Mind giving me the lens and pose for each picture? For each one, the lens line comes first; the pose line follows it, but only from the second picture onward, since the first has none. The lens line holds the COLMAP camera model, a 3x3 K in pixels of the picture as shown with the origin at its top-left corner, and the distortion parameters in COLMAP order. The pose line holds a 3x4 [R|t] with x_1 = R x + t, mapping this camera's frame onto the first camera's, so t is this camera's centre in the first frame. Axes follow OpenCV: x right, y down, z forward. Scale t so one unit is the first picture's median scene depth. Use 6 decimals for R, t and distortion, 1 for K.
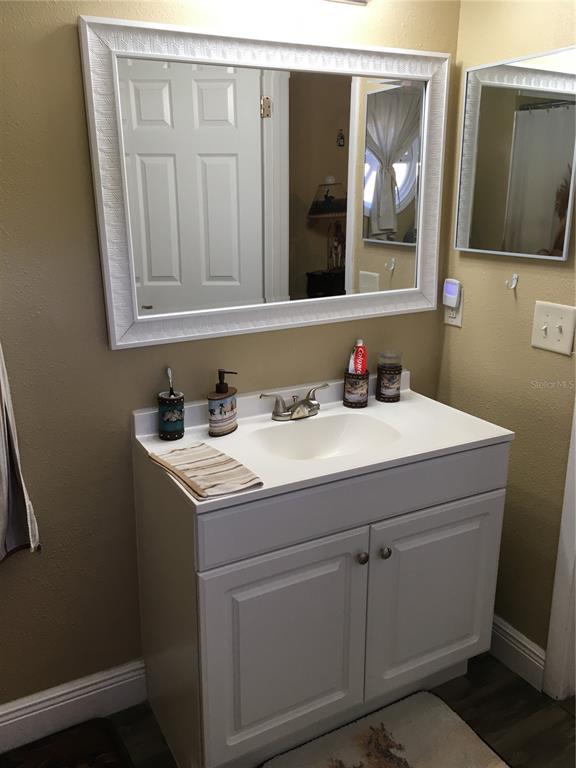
lens RADIAL K [[654.7, 0, 285.4], [0, 654.7, 380.5], [0, 0, 1]] dist [0.045158, -0.015866]
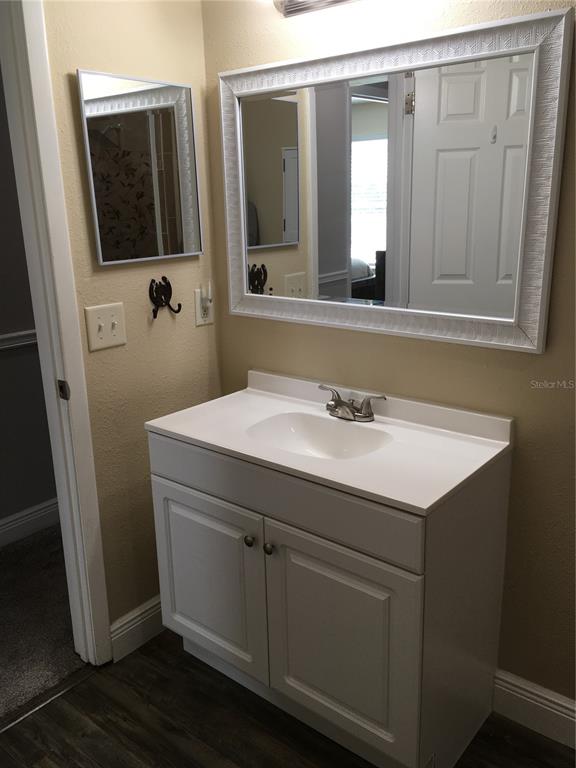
lens RADIAL K [[654.7, 0, 285.4], [0, 654.7, 380.5], [0, 0, 1]] dist [0.045158, -0.015866]
pose [[0.400776, 0.255355, -0.879871, 0.980895], [-0.238249, 0.956380, 0.169038, -0.169069], [0.884656, 0.141882, 0.444133, 0.512354]]
